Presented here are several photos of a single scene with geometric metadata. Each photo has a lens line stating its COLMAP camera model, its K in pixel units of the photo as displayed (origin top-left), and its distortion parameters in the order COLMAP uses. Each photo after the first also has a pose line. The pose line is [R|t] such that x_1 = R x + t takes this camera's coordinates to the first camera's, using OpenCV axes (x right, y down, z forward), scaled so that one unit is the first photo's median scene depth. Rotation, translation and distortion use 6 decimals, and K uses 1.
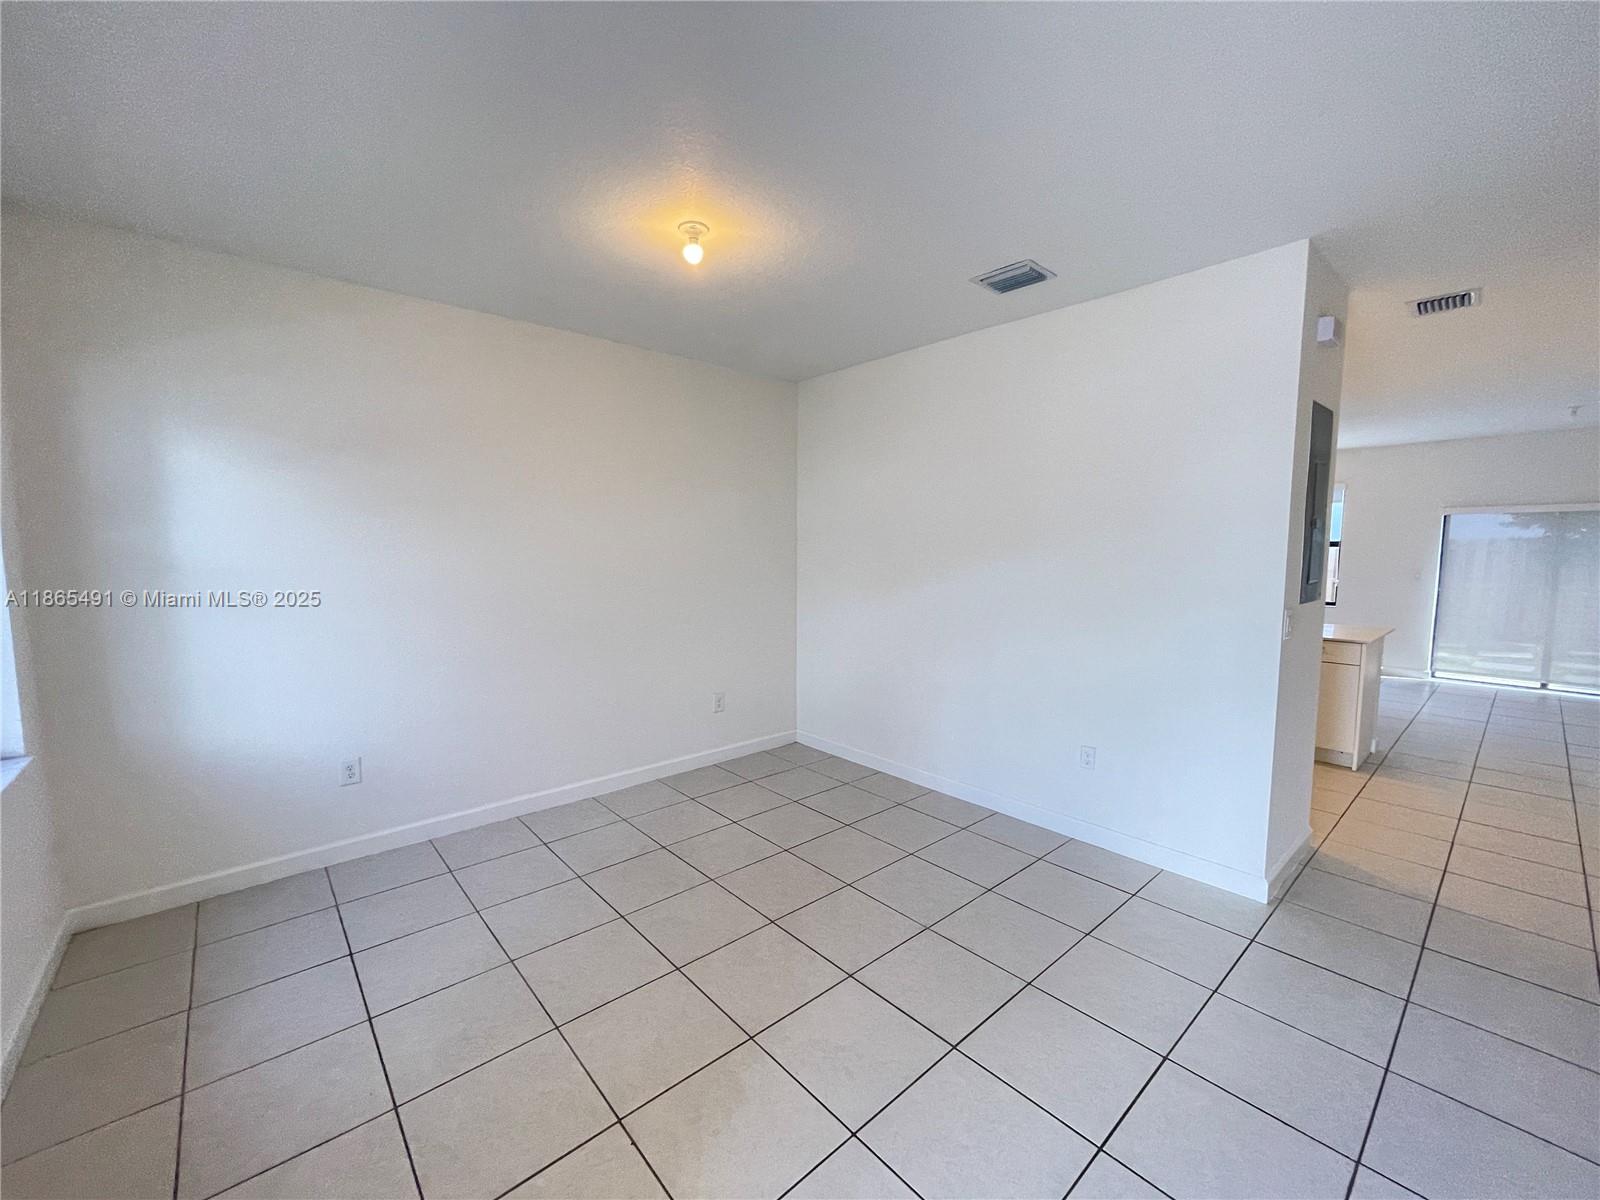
lens RADIAL K [[652.3, 0, 783.7], [0, 652.3, 609.6], [0, 0, 1]] dist [-0.001555, -0.000064]
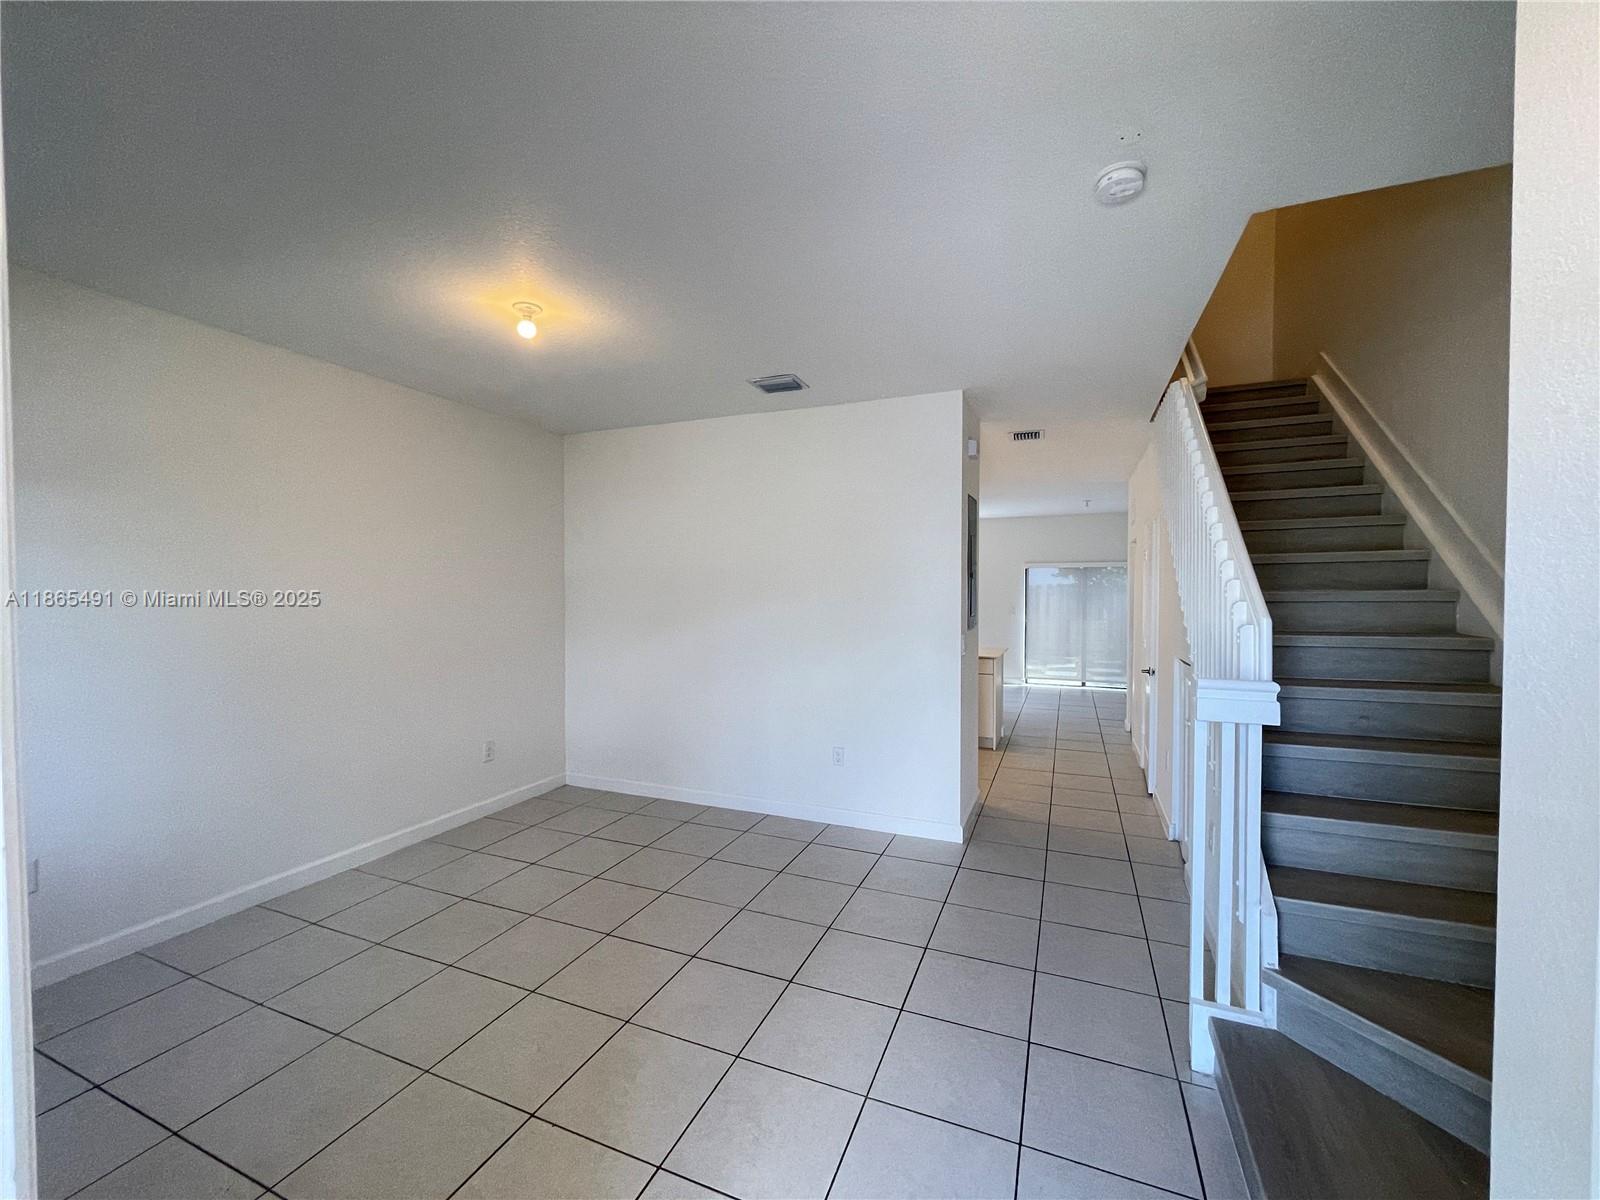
lens RADIAL K [[652.3, 0, 783.7], [0, 652.3, 609.6], [0, 0, 1]] dist [-0.001555, -0.000064]
pose [[0.902946, -0.014716, 0.429502, -0.141260], [0.044469, 0.997248, -0.059318, 0.010751], [-0.427447, 0.072660, 0.901116, -0.097544]]
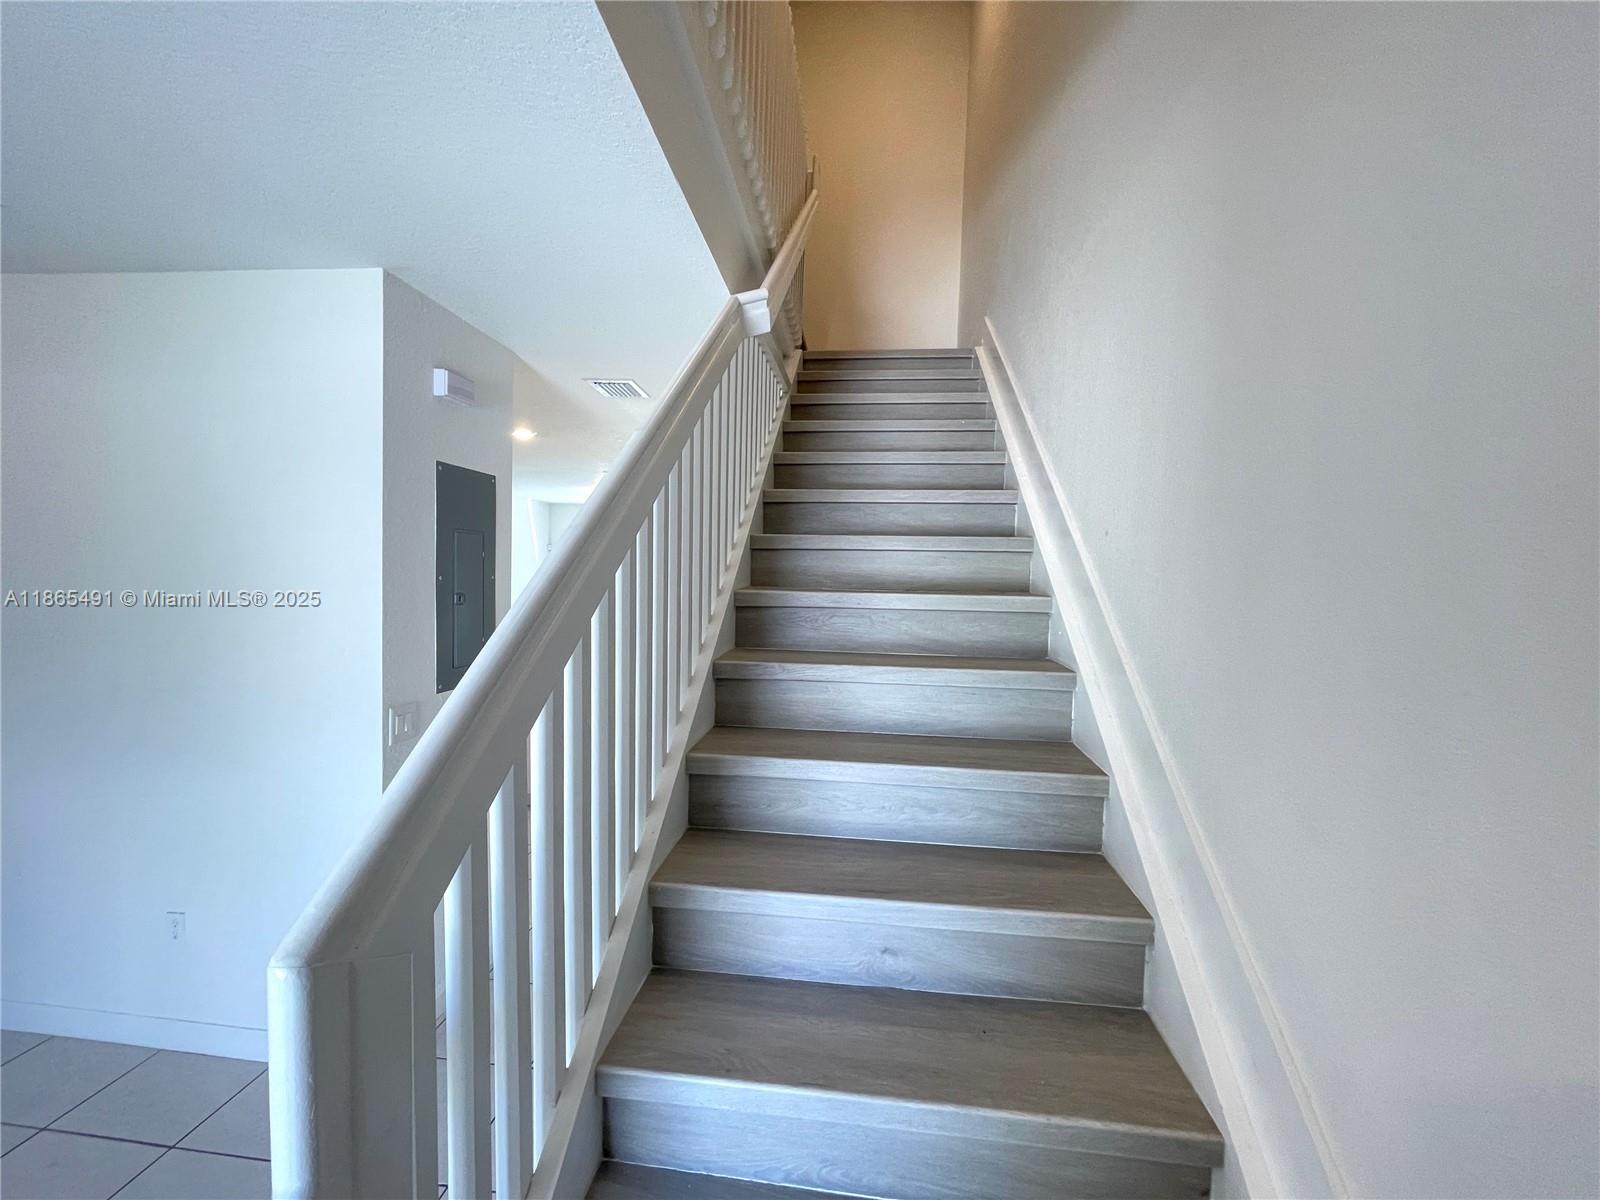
lens RADIAL K [[649.0, 0, 779.9], [0, 649.0, 610.0], [0, 0, 1]] dist [-0.000149, -0.000019]
pose [[0.744180, -0.021451, 0.667635, 0.409288], [0.037942, 0.999228, -0.010188, -0.066596], [-0.666901, 0.032913, 0.744419, 0.037986]]
